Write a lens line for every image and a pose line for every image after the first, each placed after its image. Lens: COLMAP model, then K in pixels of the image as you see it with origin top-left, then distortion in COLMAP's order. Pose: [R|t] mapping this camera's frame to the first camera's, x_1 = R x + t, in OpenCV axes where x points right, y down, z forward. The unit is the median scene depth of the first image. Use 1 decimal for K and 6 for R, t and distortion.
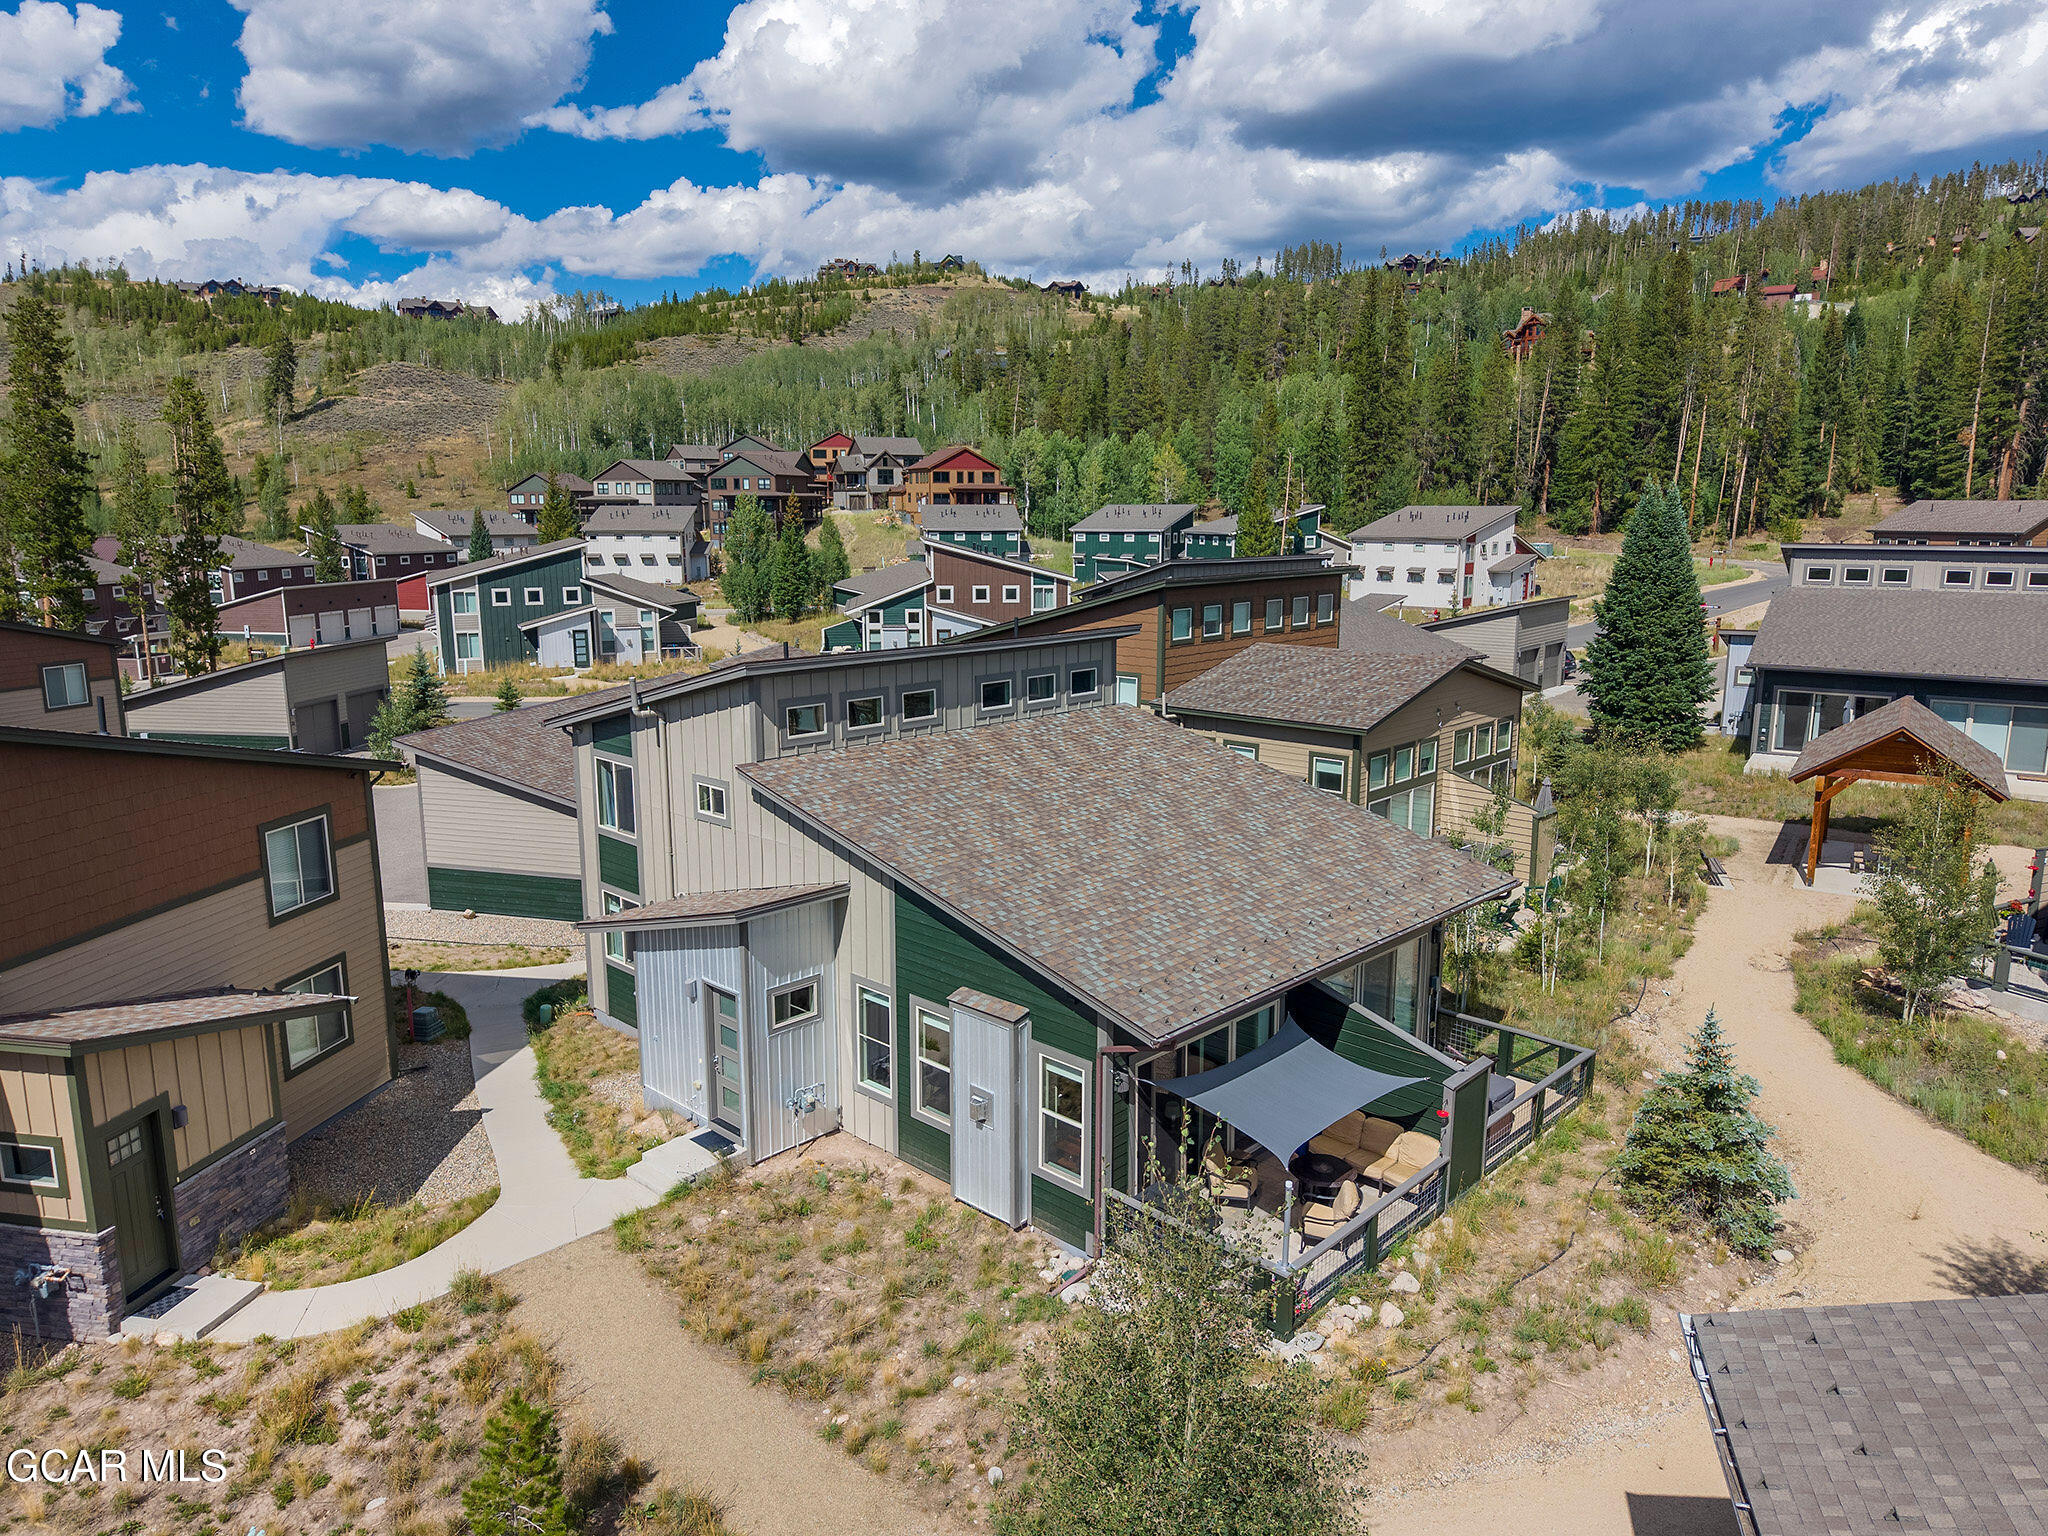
lens RADIAL K [[1344.2, 0, 1042.7], [0, 1344.2, 772.5], [0, 0, 1]] dist [0.079609, -0.096025]
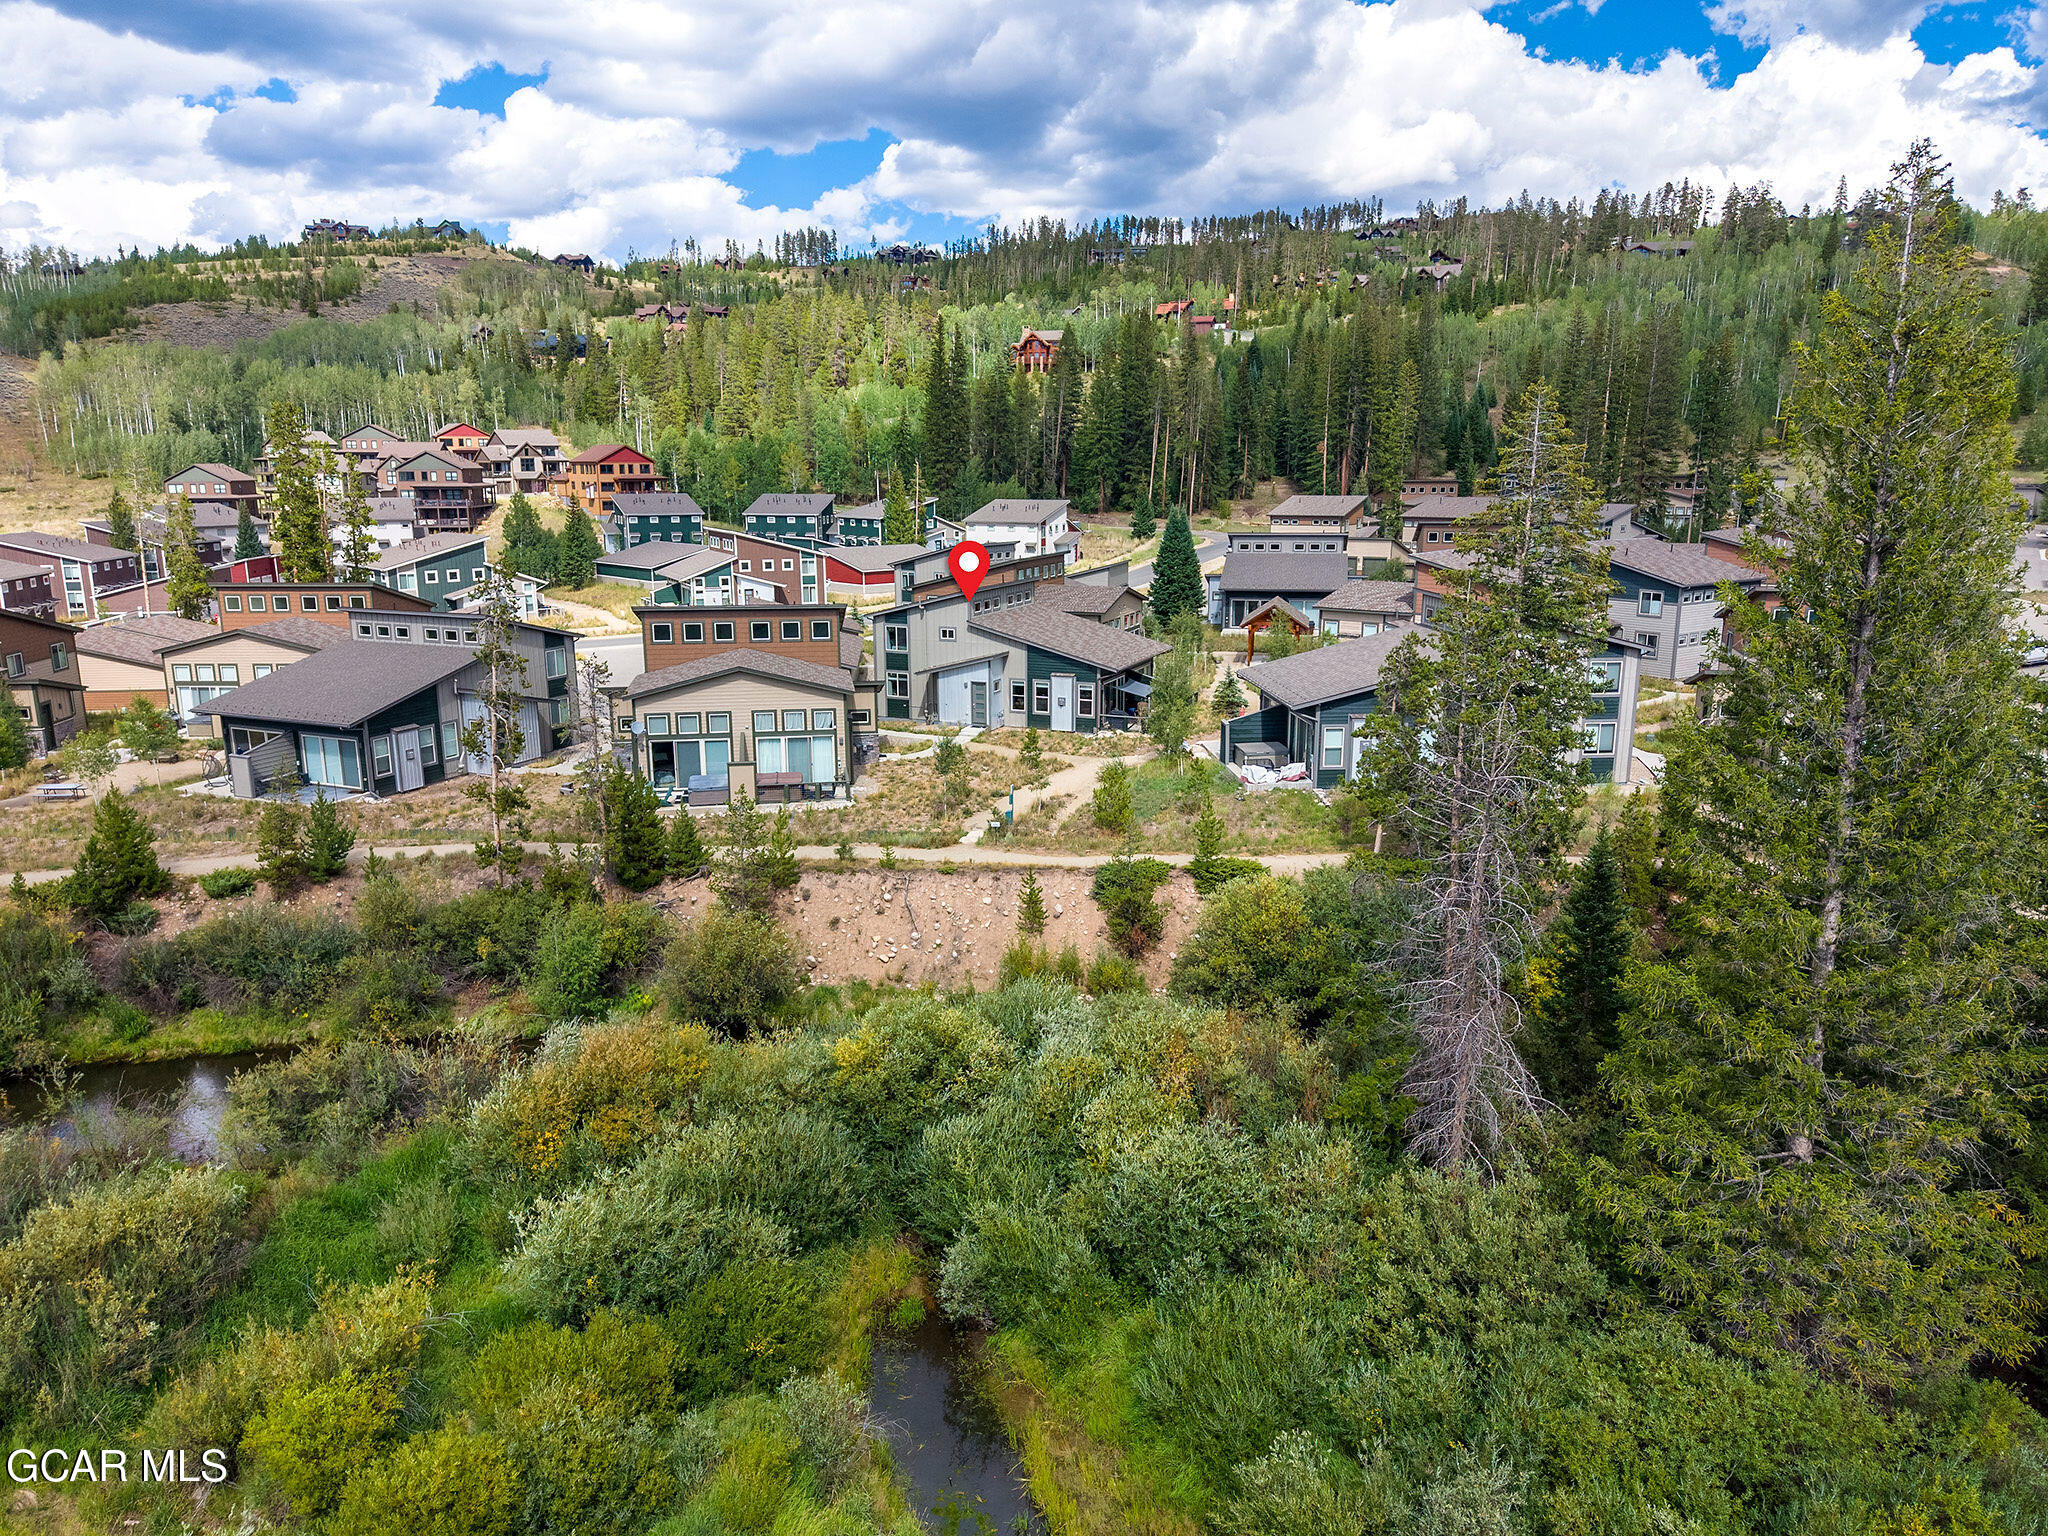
lens RADIAL K [[1363.4, 0, 1026.3], [0, 1363.4, 730.5], [0, 0, 1]] dist [0.029925, -0.030395]
pose [[0.936881, -0.068810, 0.342810, -0.239632], [0.070057, 0.997505, 0.008762, 0.046861], [-0.342558, 0.015807, 0.939364, -0.422607]]
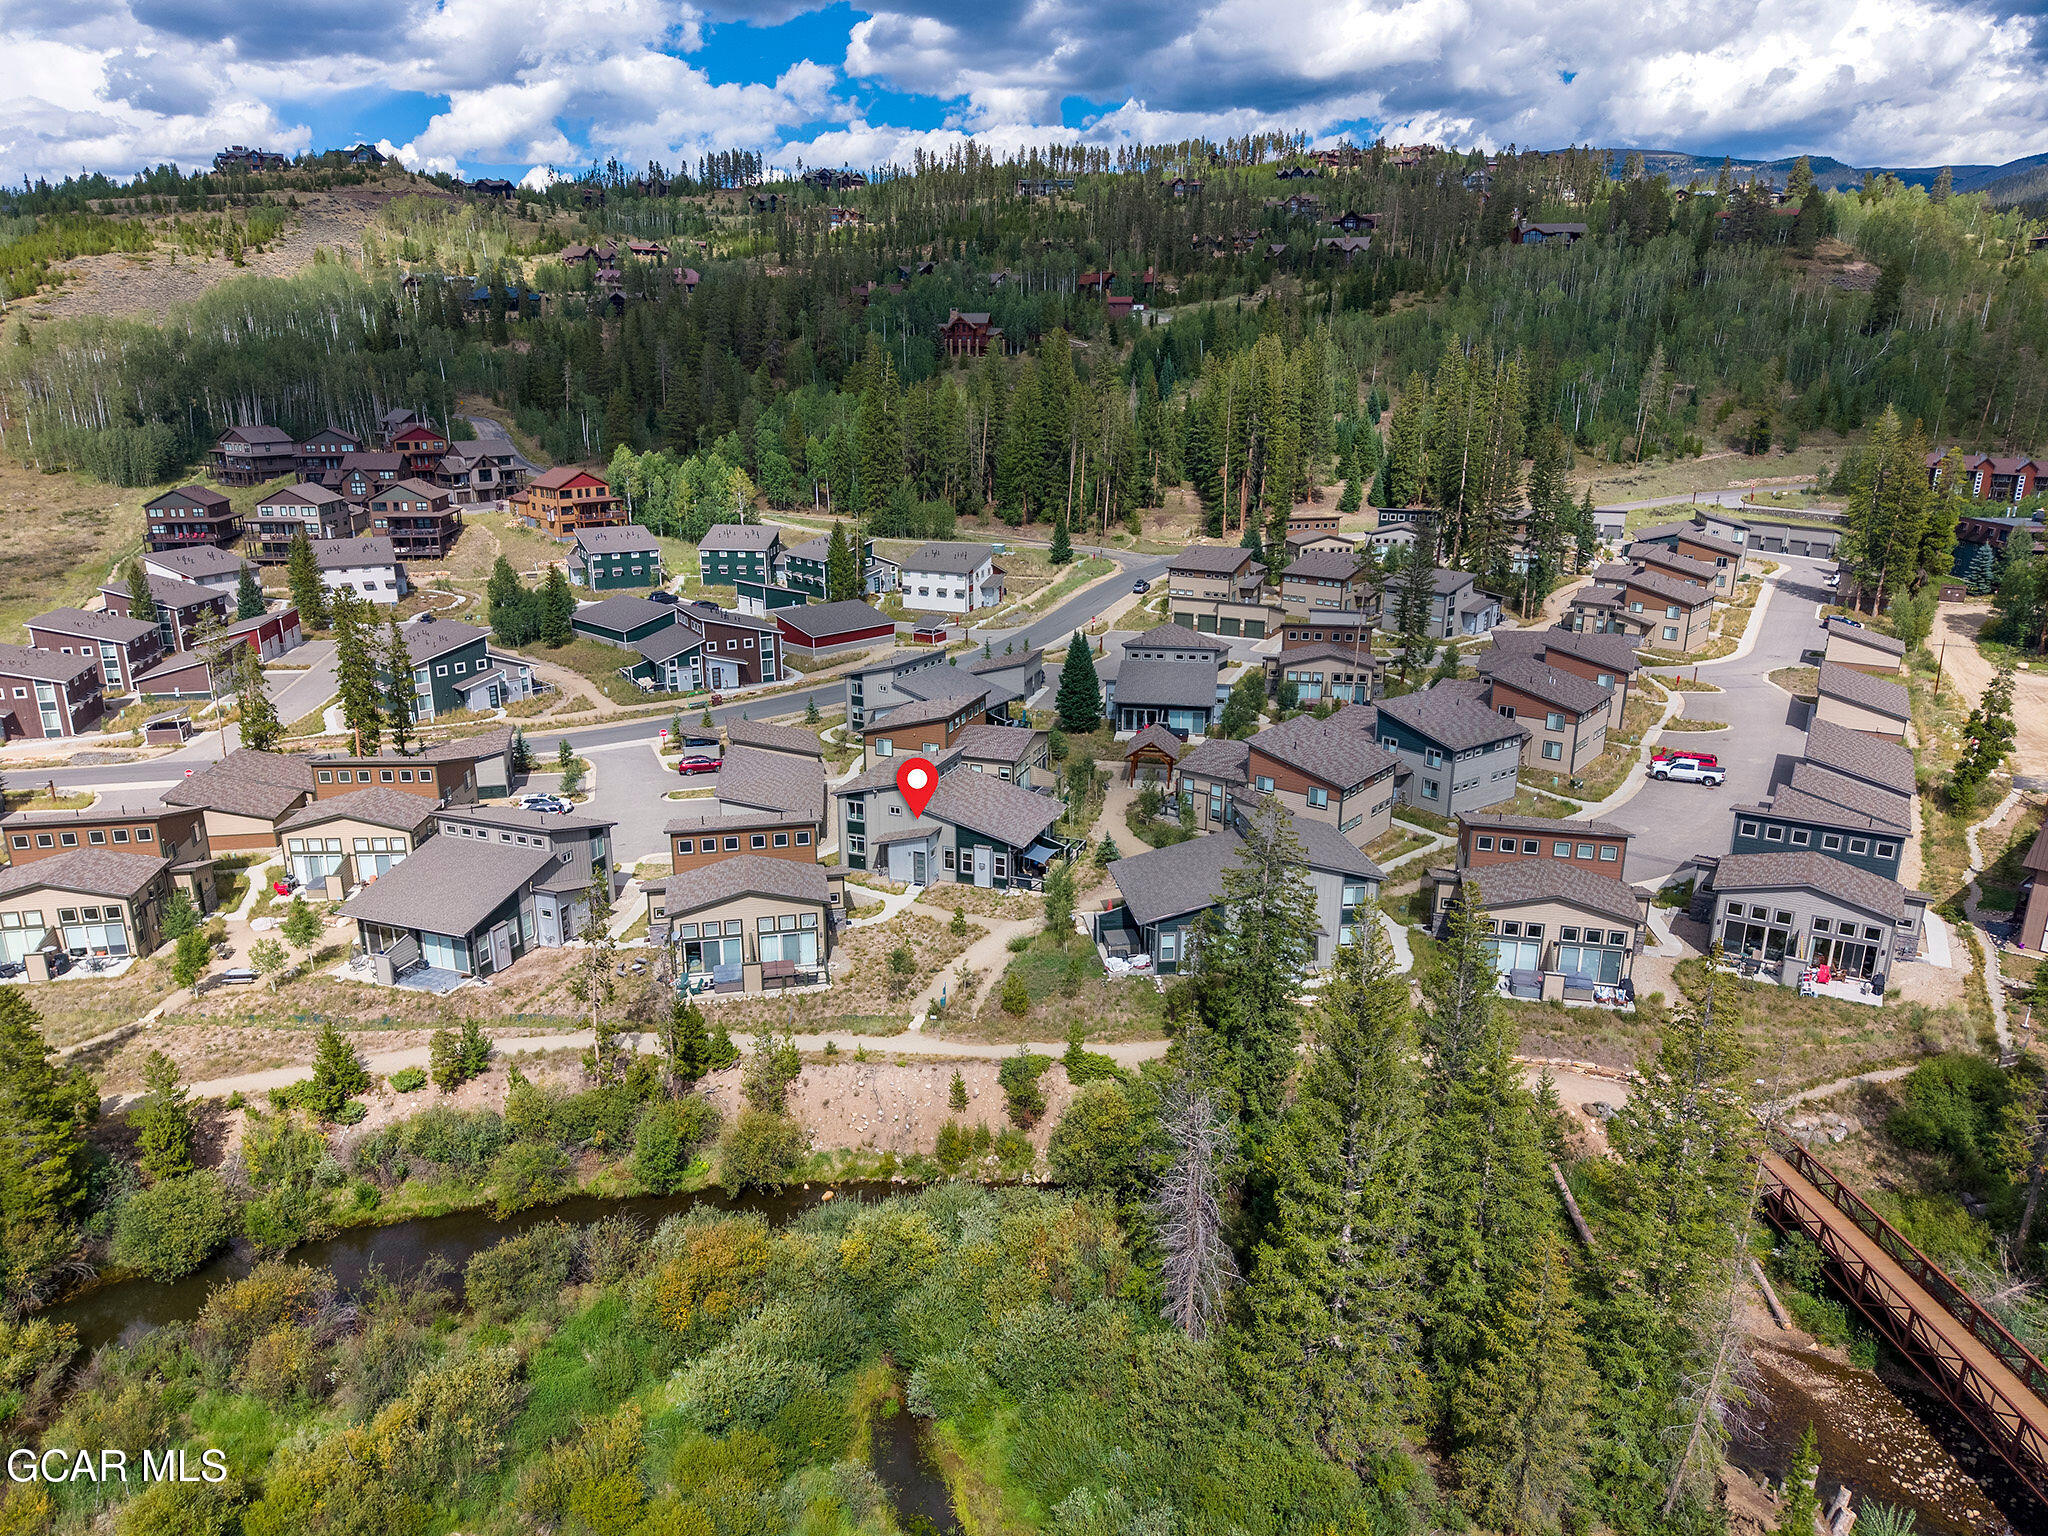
lens RADIAL K [[1363.4, 0, 1026.3], [0, 1363.4, 730.5], [0, 0, 1]] dist [0.029925, -0.030395]
pose [[0.918421, -0.102991, 0.381964, -0.293819], [0.074027, 0.993204, 0.089808, -0.116129], [-0.388617, -0.054206, 0.919803, -0.614216]]
